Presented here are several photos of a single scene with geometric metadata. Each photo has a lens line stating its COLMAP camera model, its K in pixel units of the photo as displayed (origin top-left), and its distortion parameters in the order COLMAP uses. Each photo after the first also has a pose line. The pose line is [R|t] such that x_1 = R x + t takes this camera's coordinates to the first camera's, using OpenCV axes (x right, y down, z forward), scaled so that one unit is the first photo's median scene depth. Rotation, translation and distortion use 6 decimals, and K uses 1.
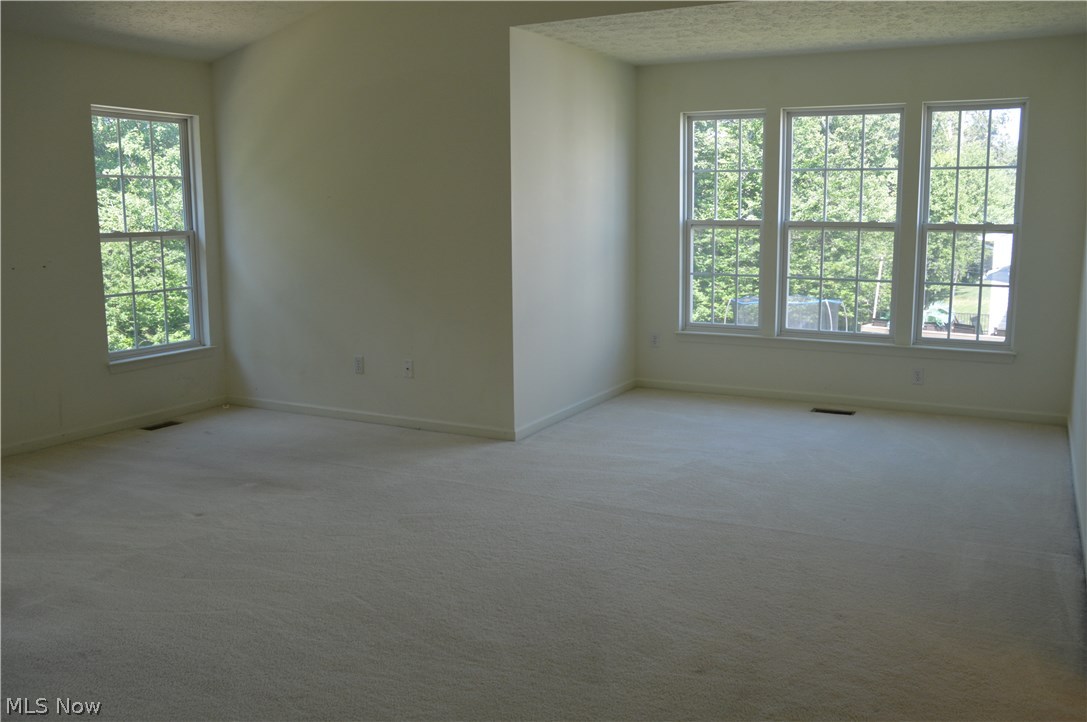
lens RADIAL K [[899.5, 0, 543.5], [0, 899.5, 361.0], [0, 0, 1]] dist [-0.166357, 0.174498]
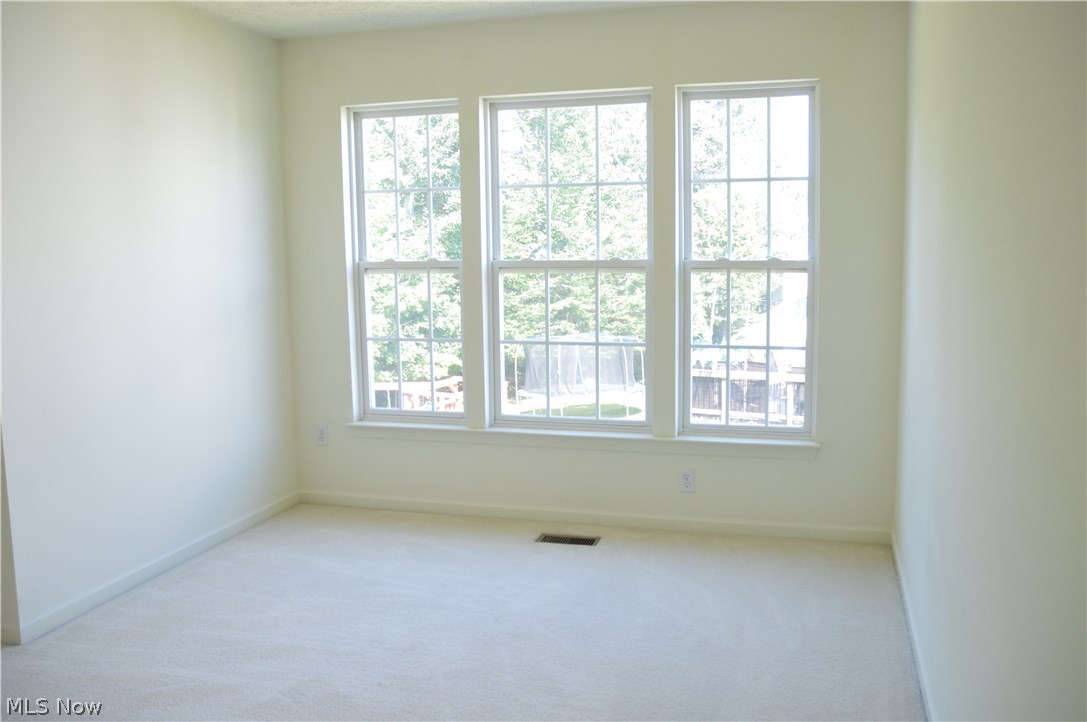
lens RADIAL K [[899.5, 0, 543.5], [0, 899.5, 361.0], [0, 0, 1]] dist [-0.166357, 0.174498]
pose [[0.977780, -0.033381, 0.206959, 0.160674], [0.041459, 0.998533, -0.034815, -0.052789], [-0.205493, 0.042621, 0.977730, 0.306951]]
